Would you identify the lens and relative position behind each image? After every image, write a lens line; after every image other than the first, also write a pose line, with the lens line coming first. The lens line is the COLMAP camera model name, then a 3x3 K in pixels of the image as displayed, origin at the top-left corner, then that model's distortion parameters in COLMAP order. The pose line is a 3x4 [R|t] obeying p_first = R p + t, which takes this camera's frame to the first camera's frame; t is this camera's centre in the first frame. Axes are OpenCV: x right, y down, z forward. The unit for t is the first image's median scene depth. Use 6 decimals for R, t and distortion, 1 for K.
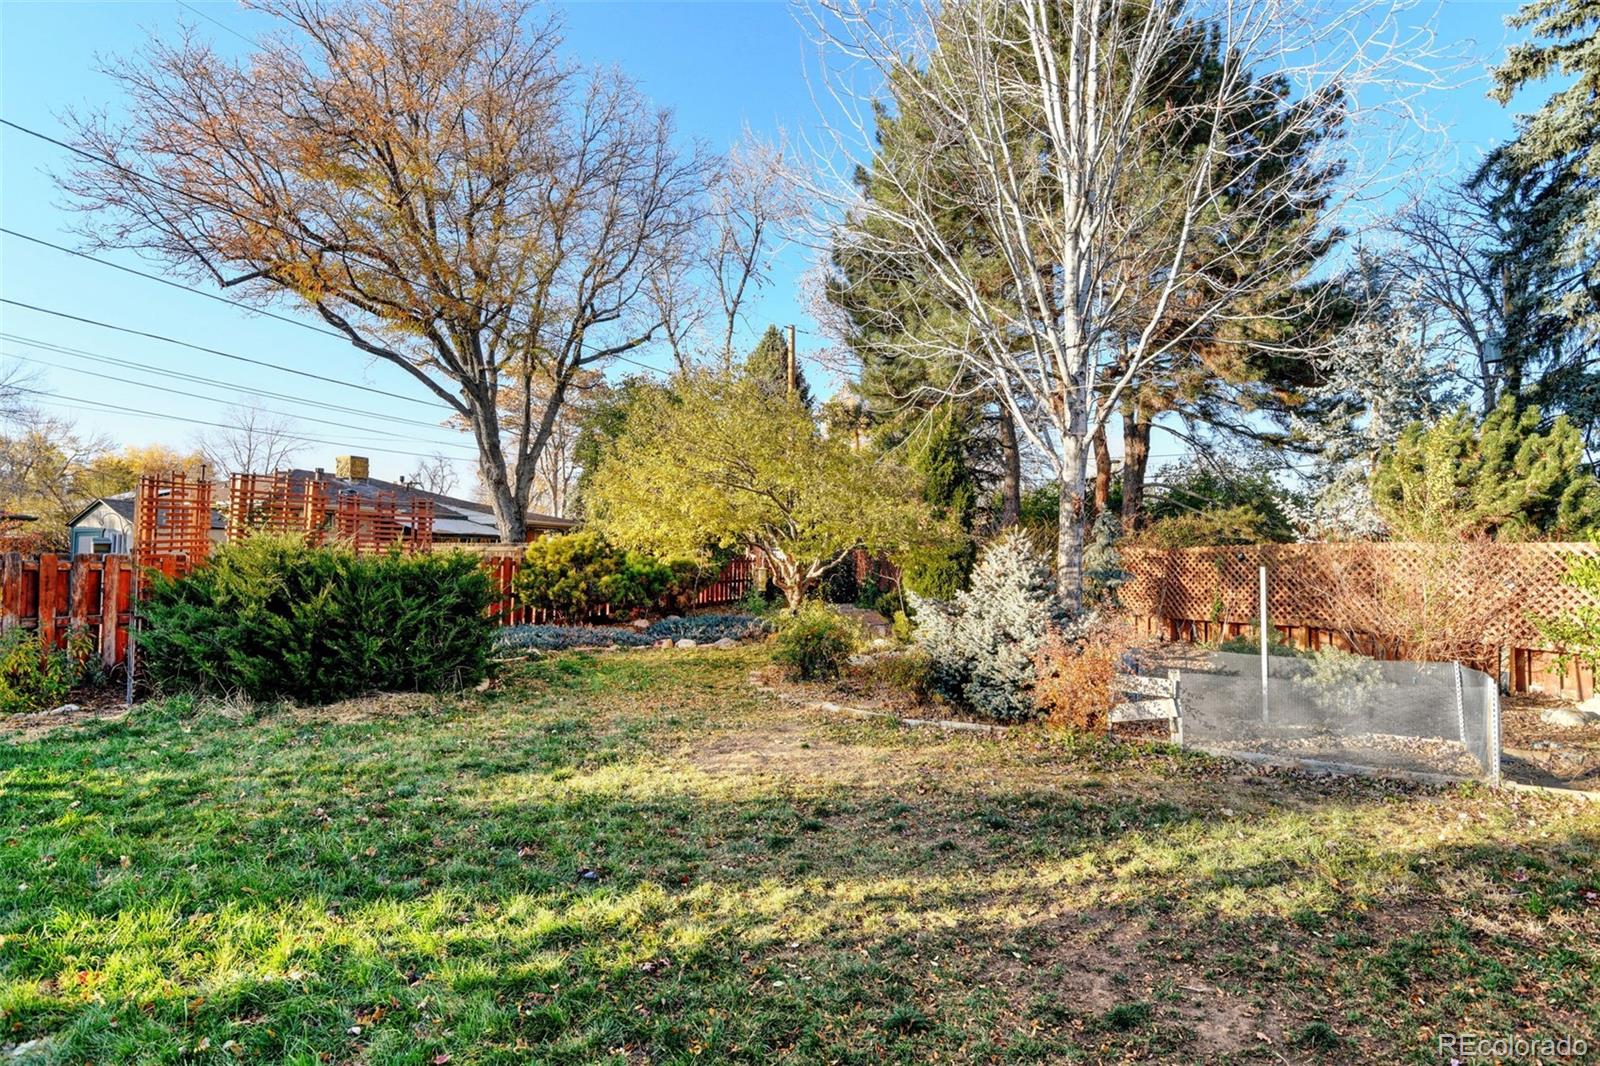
lens RADIAL K [[738.7, 0, 797.4], [0, 738.7, 534.7], [0, 0, 1]] dist [-0.025005, -0.000167]
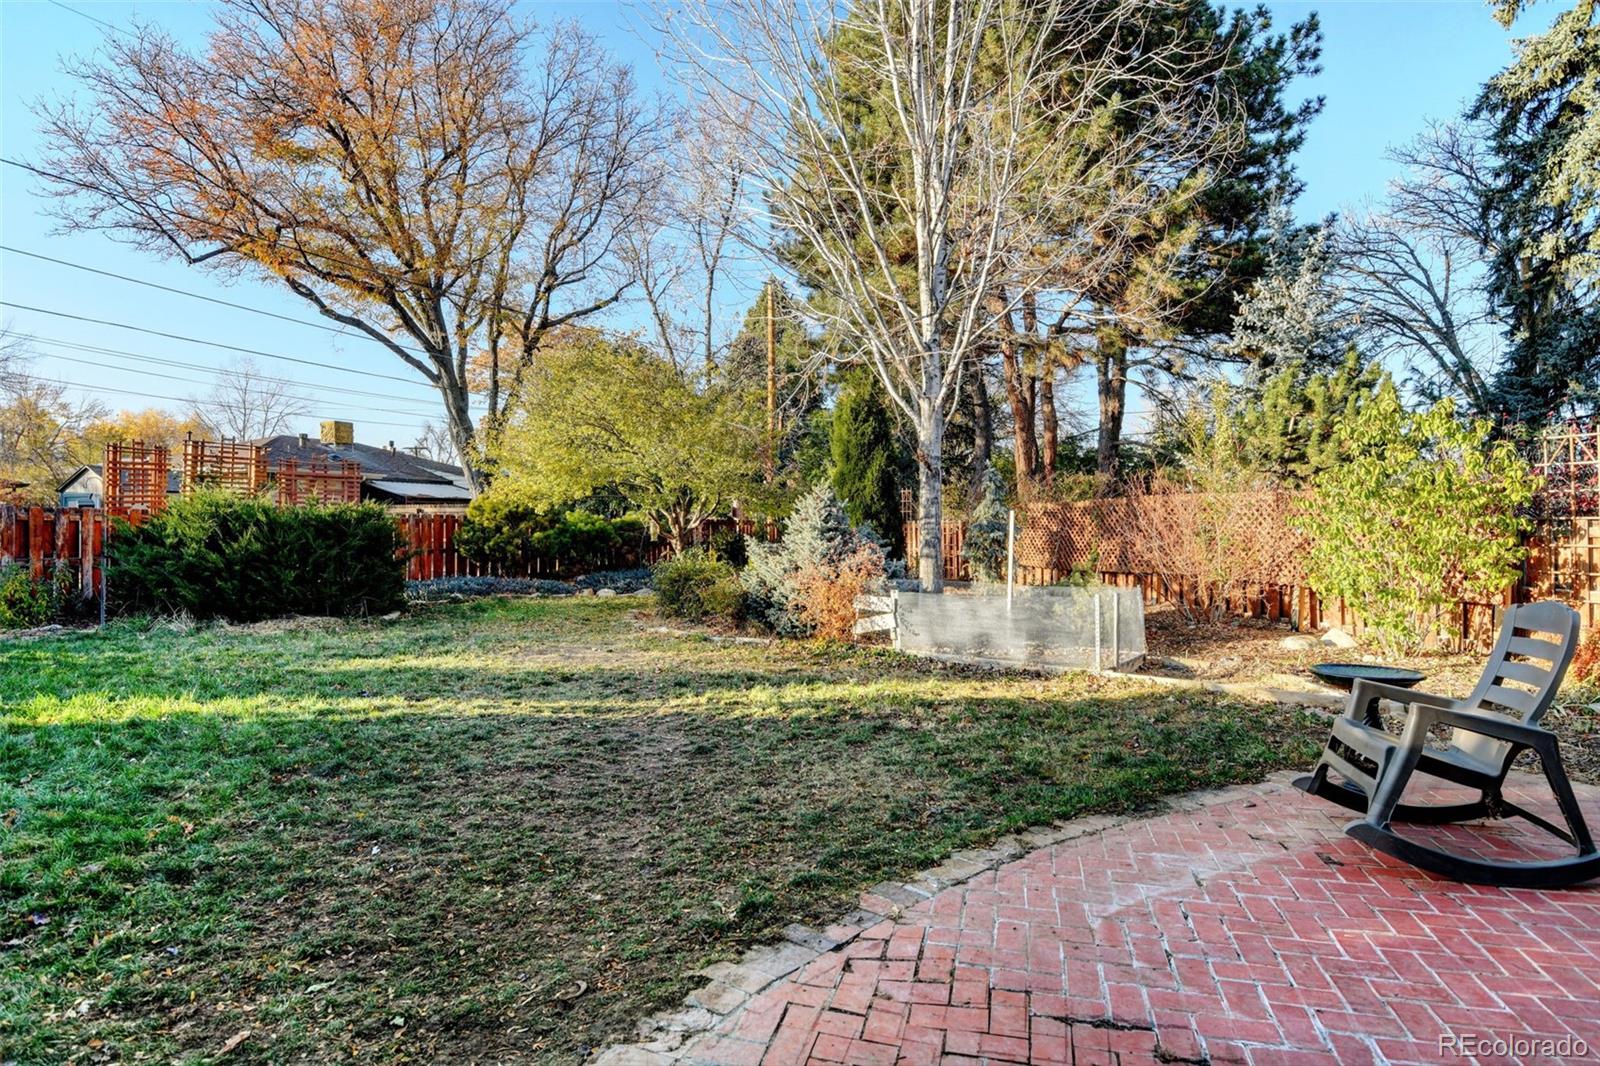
lens RADIAL K [[820.4, 0, 803.2], [0, 820.4, 529.1], [0, 0, 1]] dist [-0.013506, 0.000998]
pose [[0.998547, -0.004365, -0.053713, 0.148395], [0.006129, 0.999446, 0.032727, 0.011428], [0.053540, -0.033009, 0.998020, -0.136848]]
